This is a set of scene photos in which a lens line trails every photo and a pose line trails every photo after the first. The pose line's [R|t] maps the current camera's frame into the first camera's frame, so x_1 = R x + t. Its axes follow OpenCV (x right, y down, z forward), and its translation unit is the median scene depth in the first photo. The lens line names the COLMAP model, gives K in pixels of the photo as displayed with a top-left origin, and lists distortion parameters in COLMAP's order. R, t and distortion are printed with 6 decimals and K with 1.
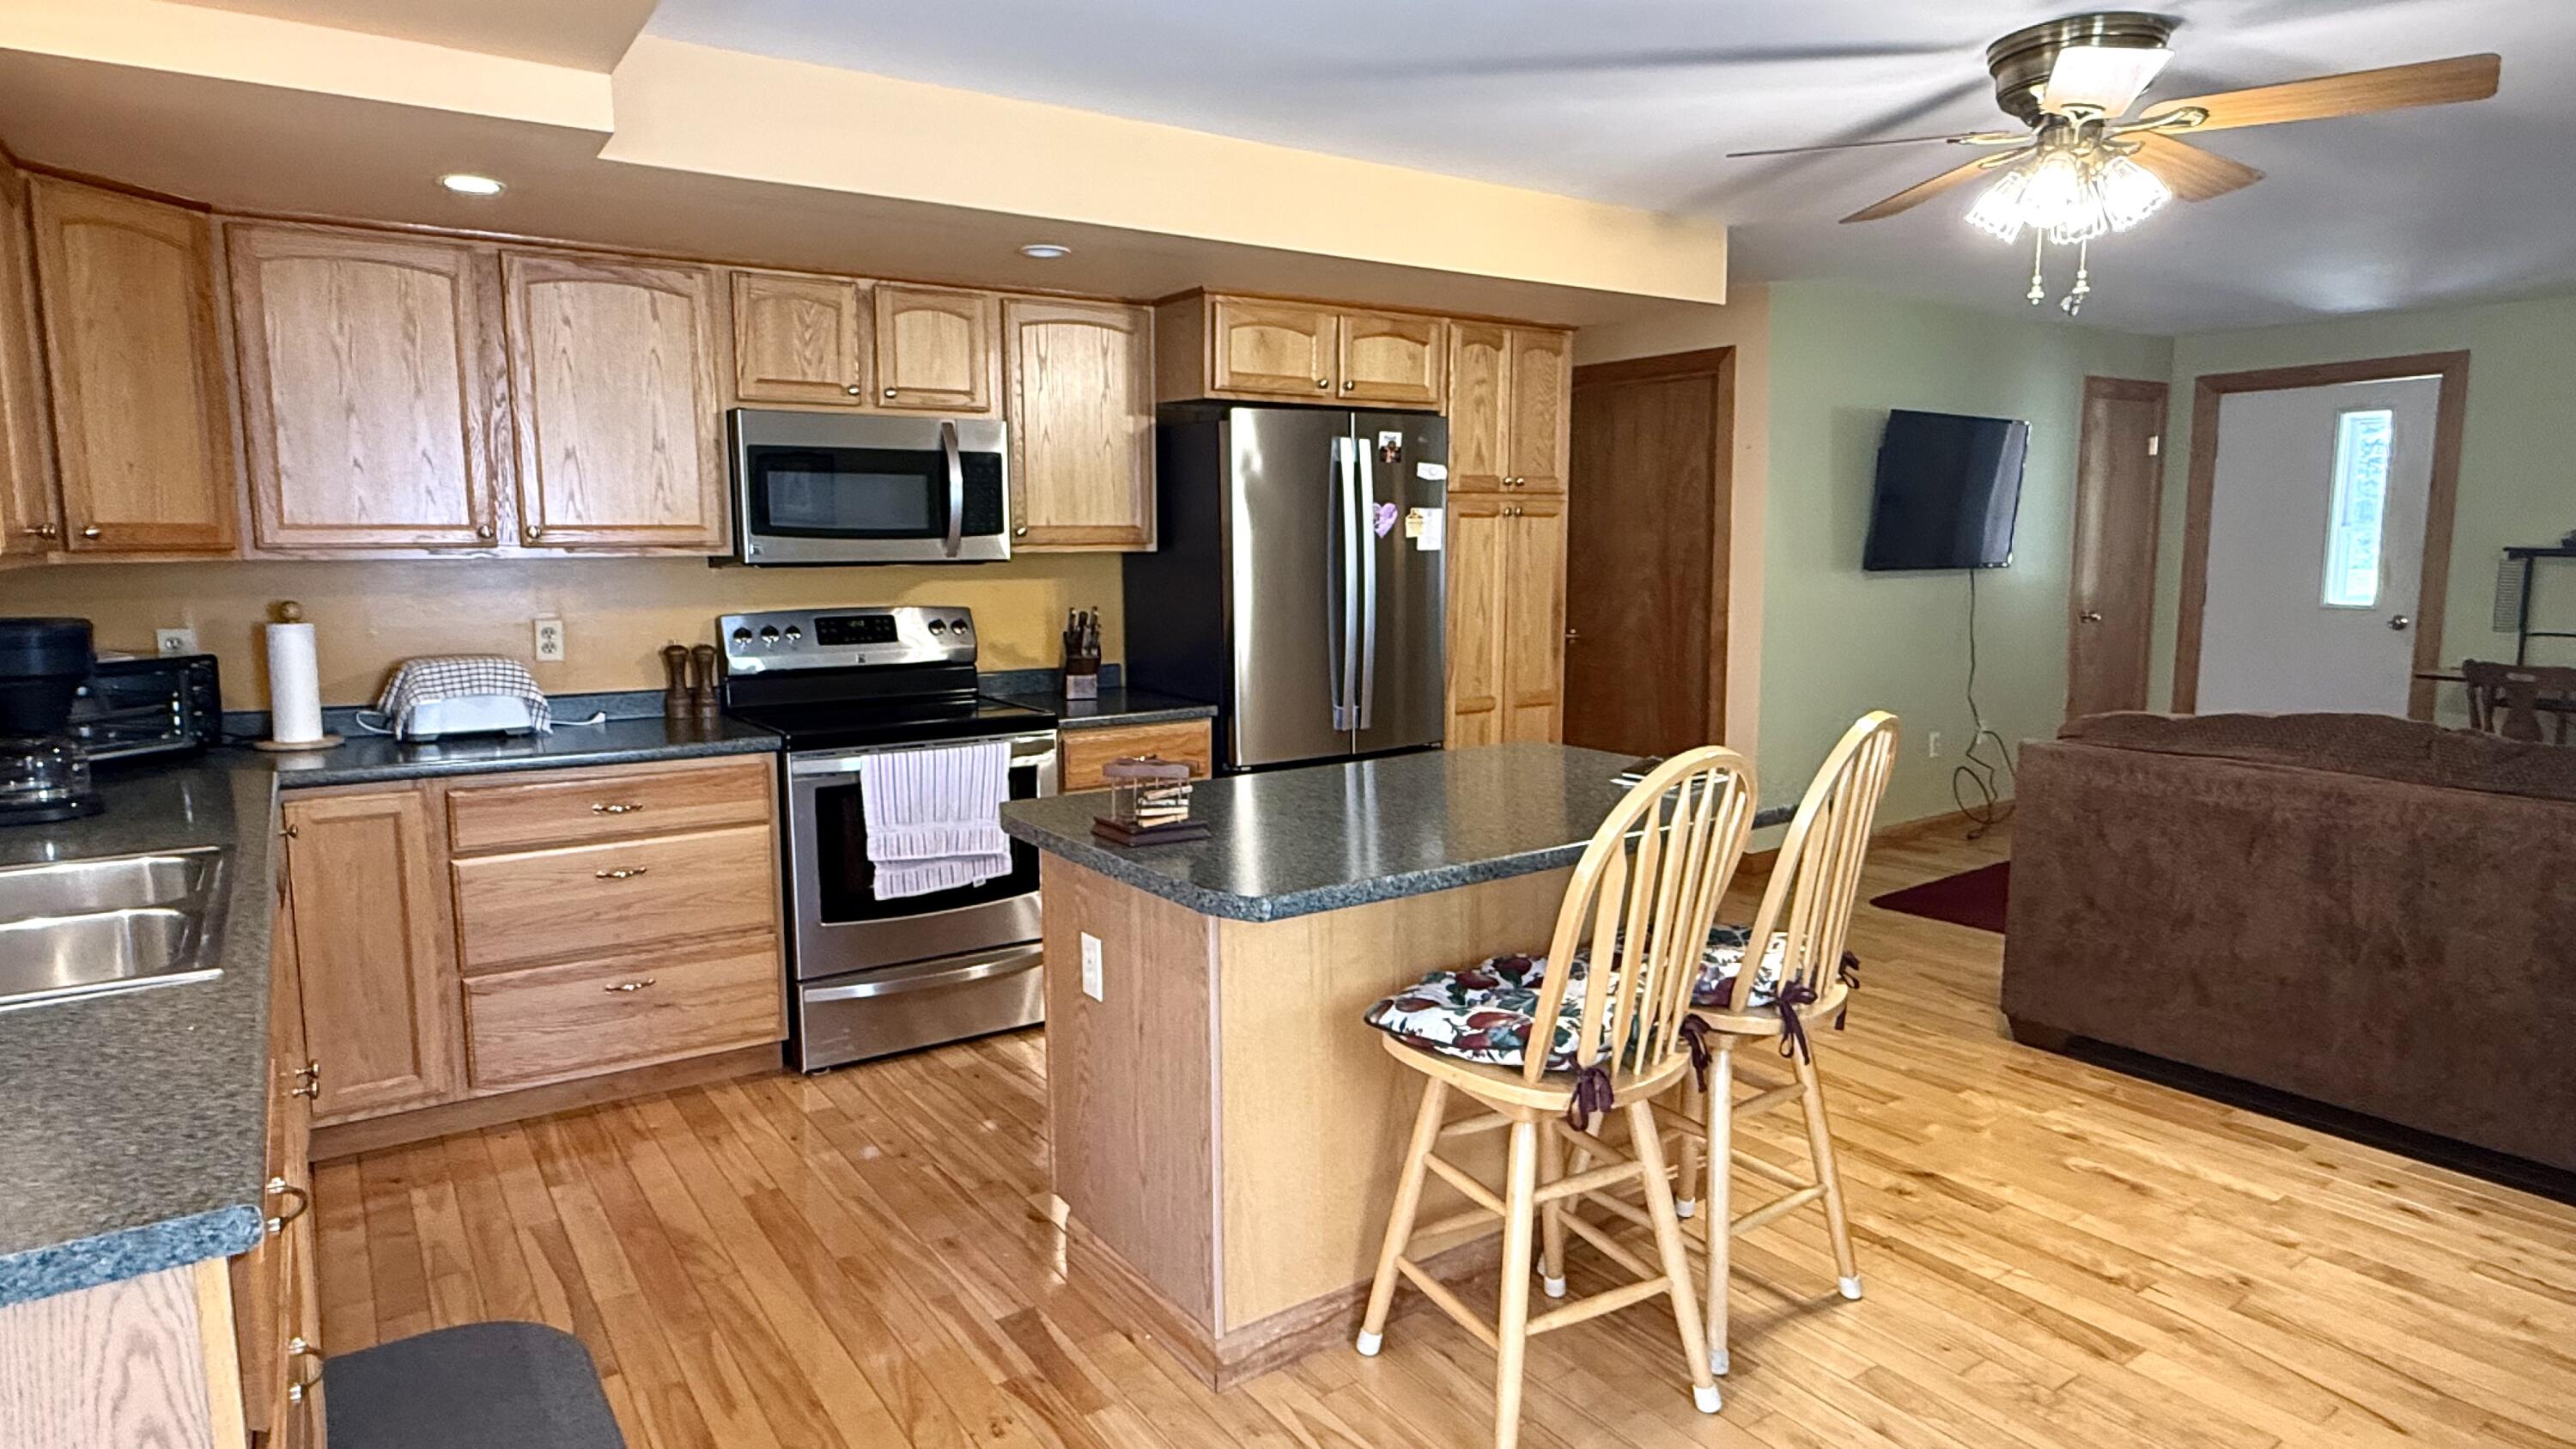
lens RADIAL K [[1446.8, 0, 1284.9], [0, 1446.8, 726.0], [0, 0, 1]] dist [0.000211, 0.001915]
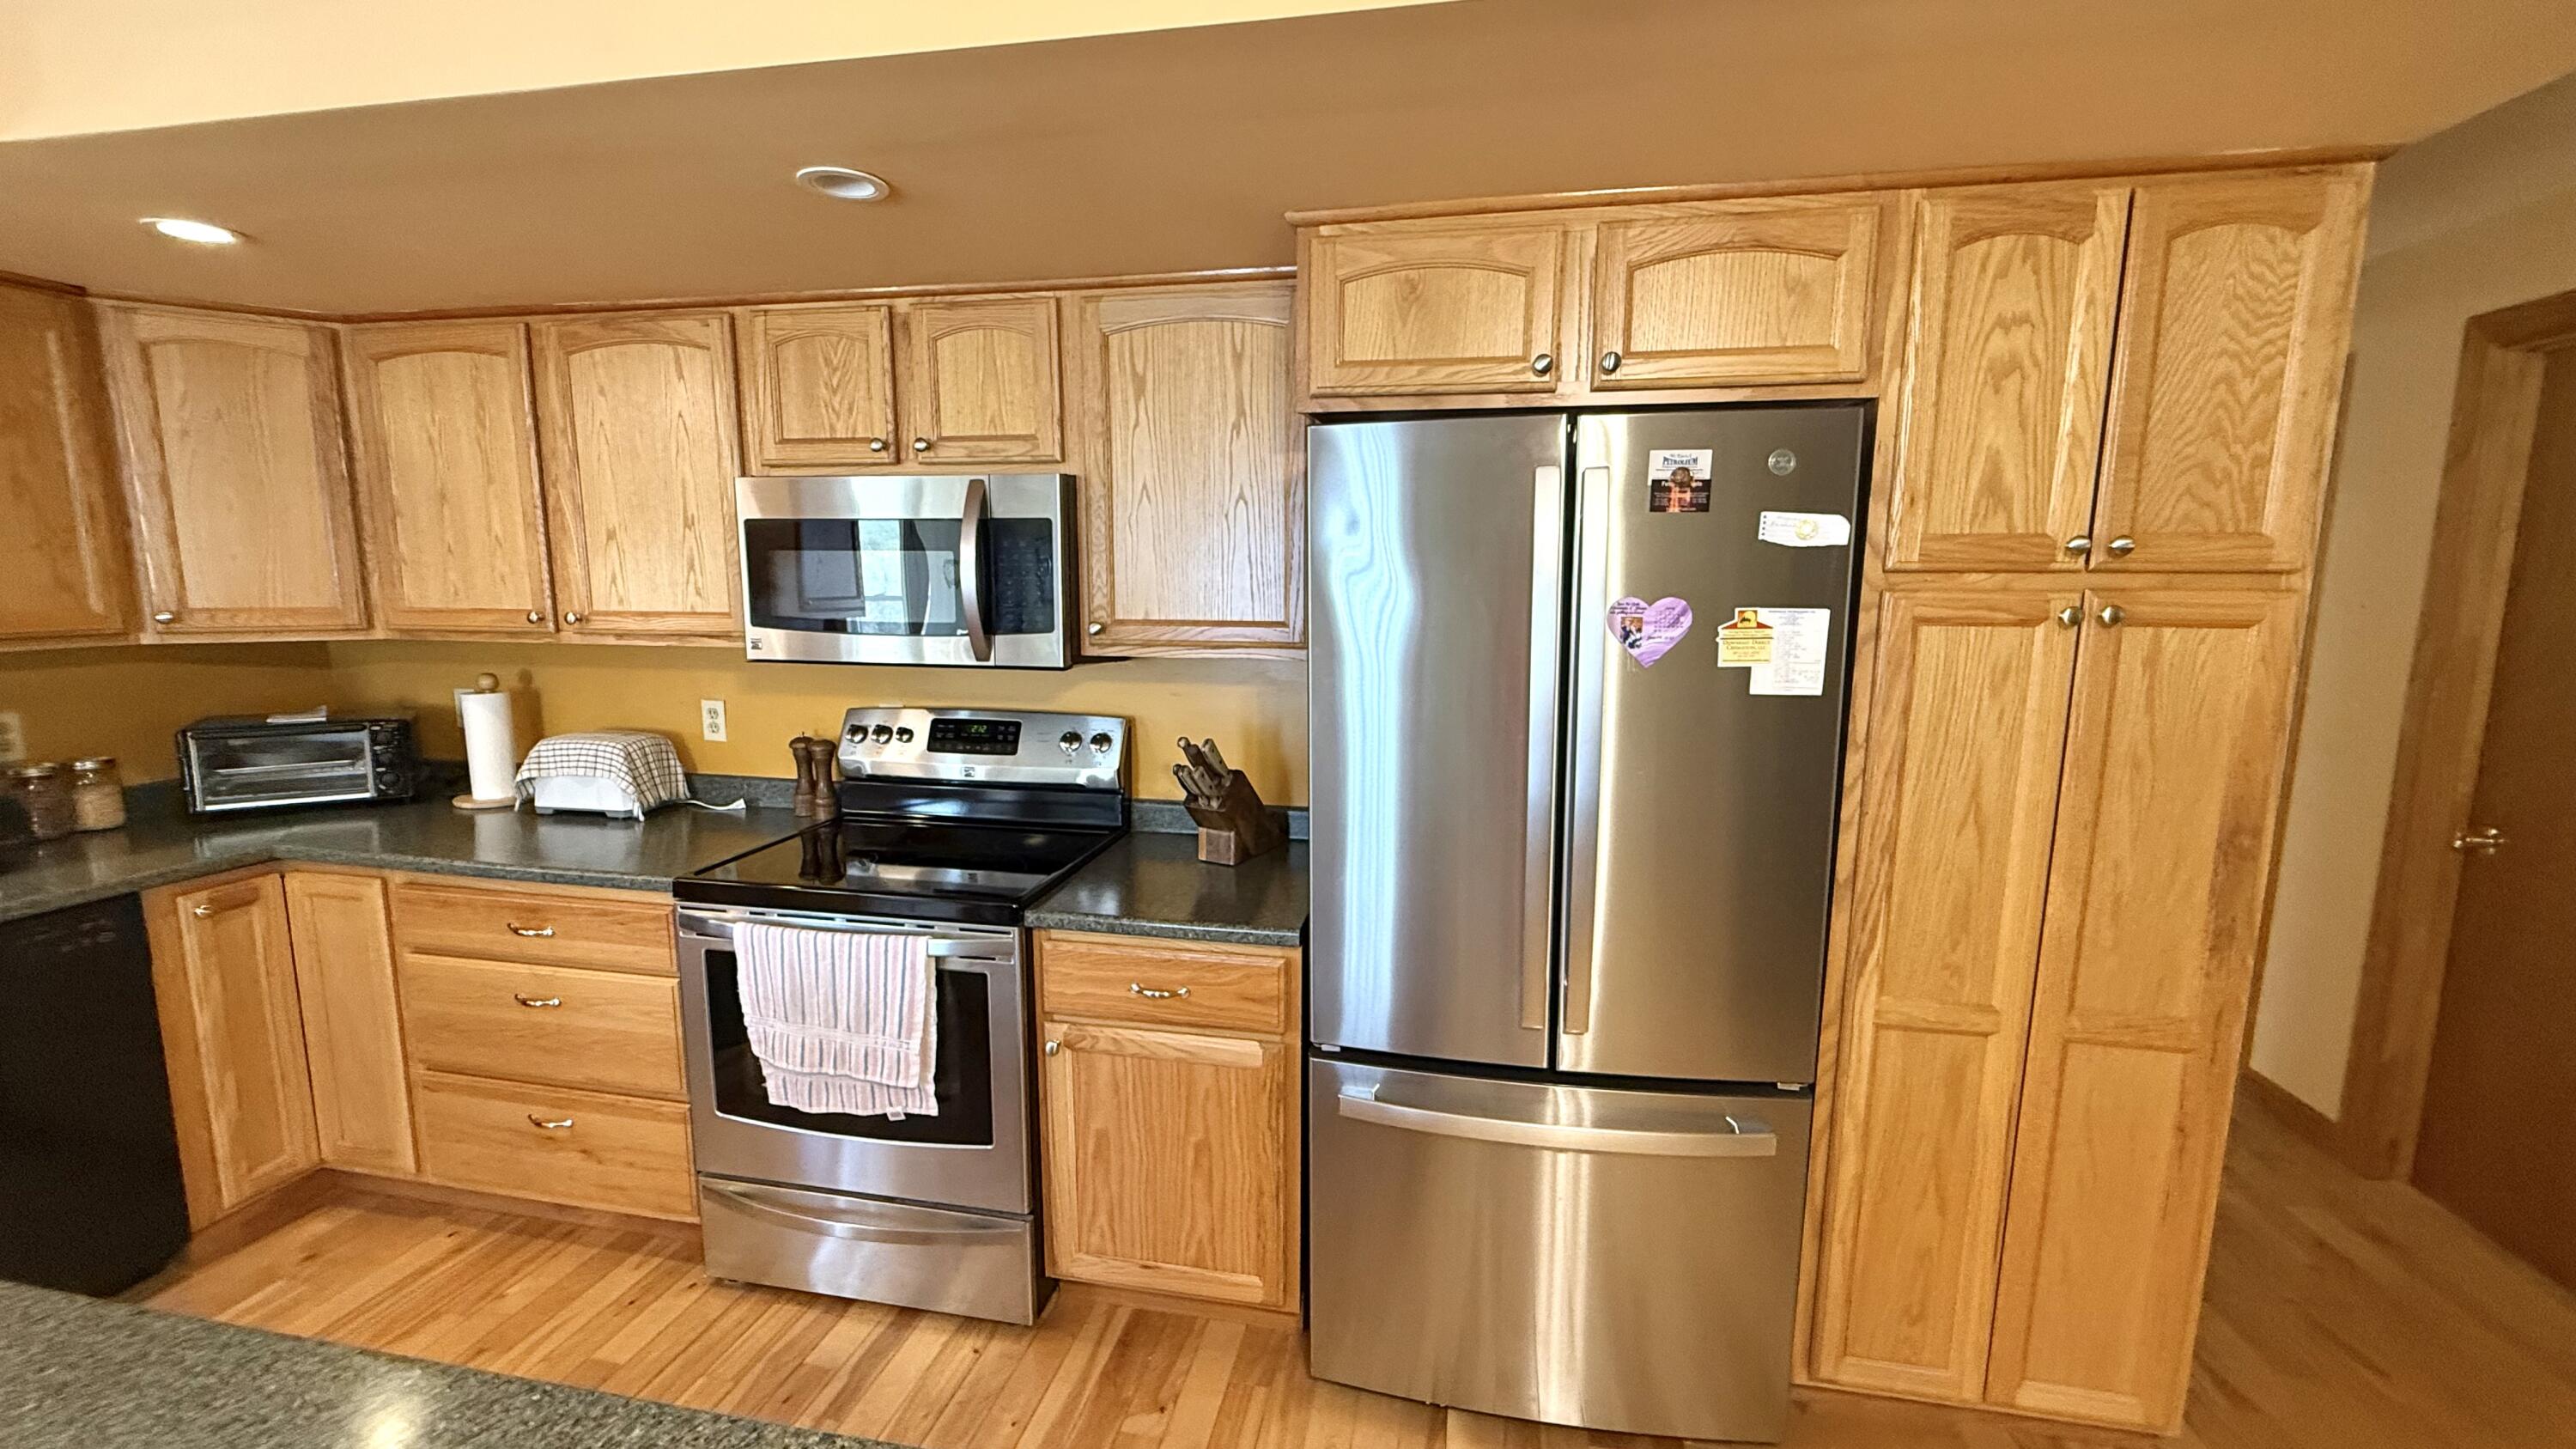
lens RADIAL K [[1035.7, 0, 1288.9], [0, 1035.7, 722.5], [0, 0, 1]] dist [0.001471, 0.000183]
pose [[0.696535, 0.111140, -0.708863, 0.271469], [-0.103997, 0.993136, 0.053521, -0.135564], [0.709946, 0.036440, 0.703313, 0.768164]]
